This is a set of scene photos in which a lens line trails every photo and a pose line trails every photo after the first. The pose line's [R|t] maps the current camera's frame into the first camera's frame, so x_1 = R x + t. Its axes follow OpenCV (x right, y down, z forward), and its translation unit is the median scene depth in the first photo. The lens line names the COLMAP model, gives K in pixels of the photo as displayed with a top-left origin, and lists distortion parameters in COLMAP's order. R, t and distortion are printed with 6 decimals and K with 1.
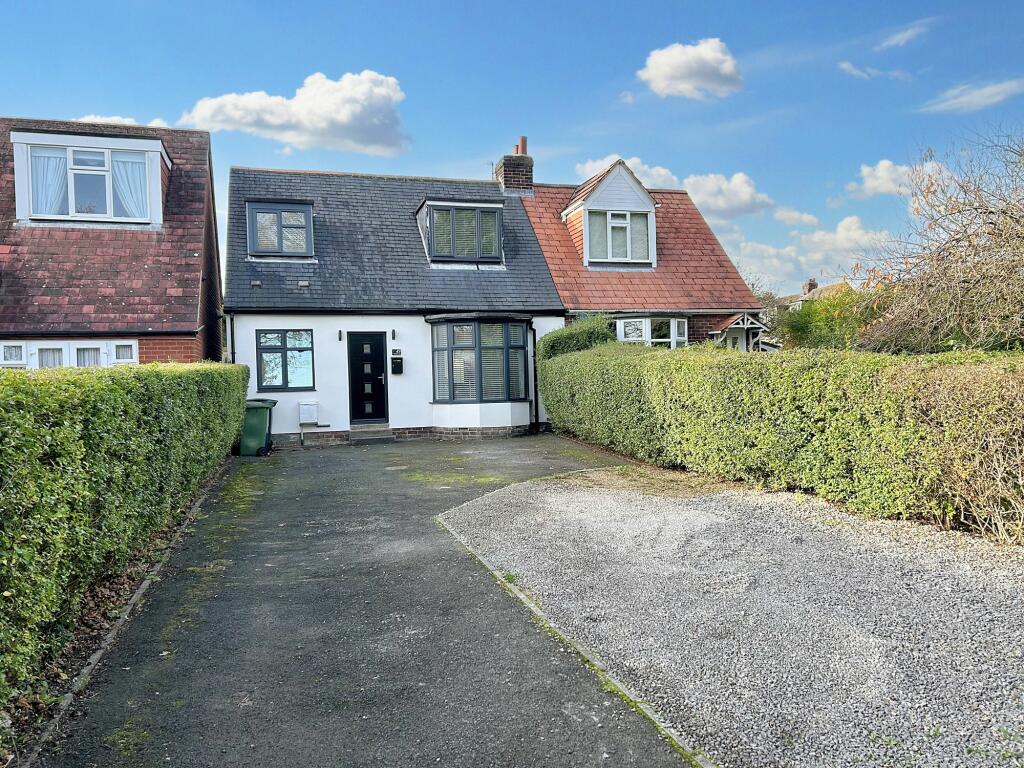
lens RADIAL K [[758.3, 0, 512.0], [0, 758.3, 384.0], [0, 0, 1]] dist [0.071916, -0.112021]
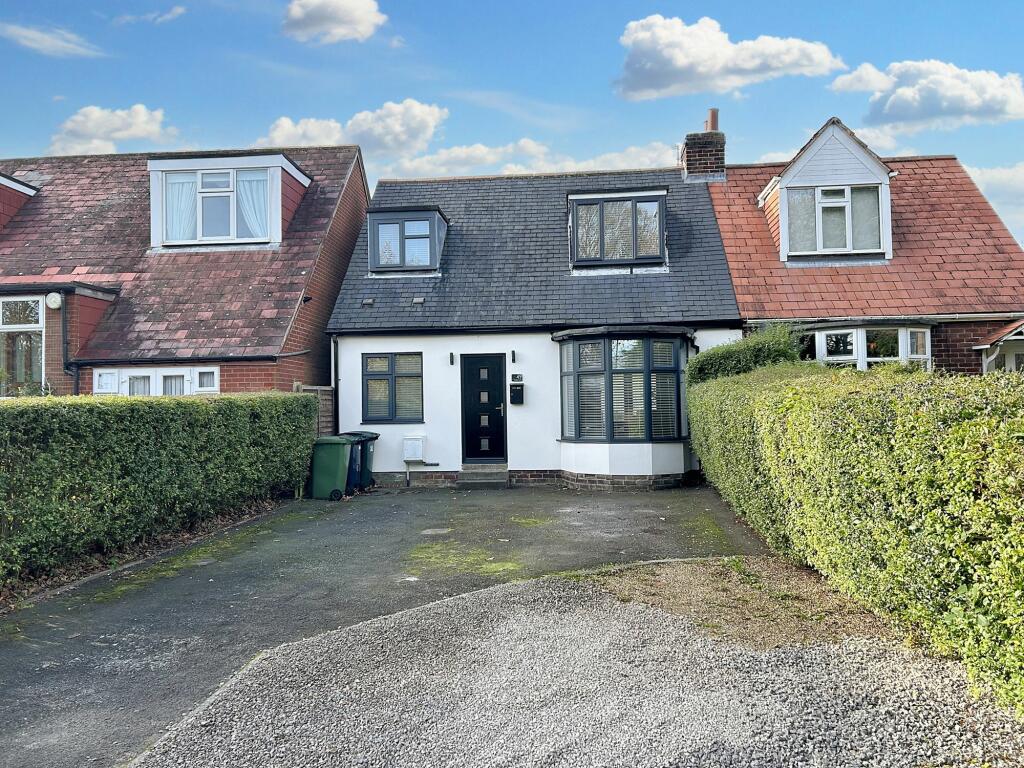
lens RADIAL K [[758.3, 0, 512.0], [0, 758.3, 384.0], [0, 0, 1]] dist [0.071916, -0.112021]
pose [[0.929179, -0.000995, -0.369630, 0.147169], [-0.010341, 0.999535, -0.028687, -0.011446], [0.369486, 0.030477, 0.928736, 0.232495]]
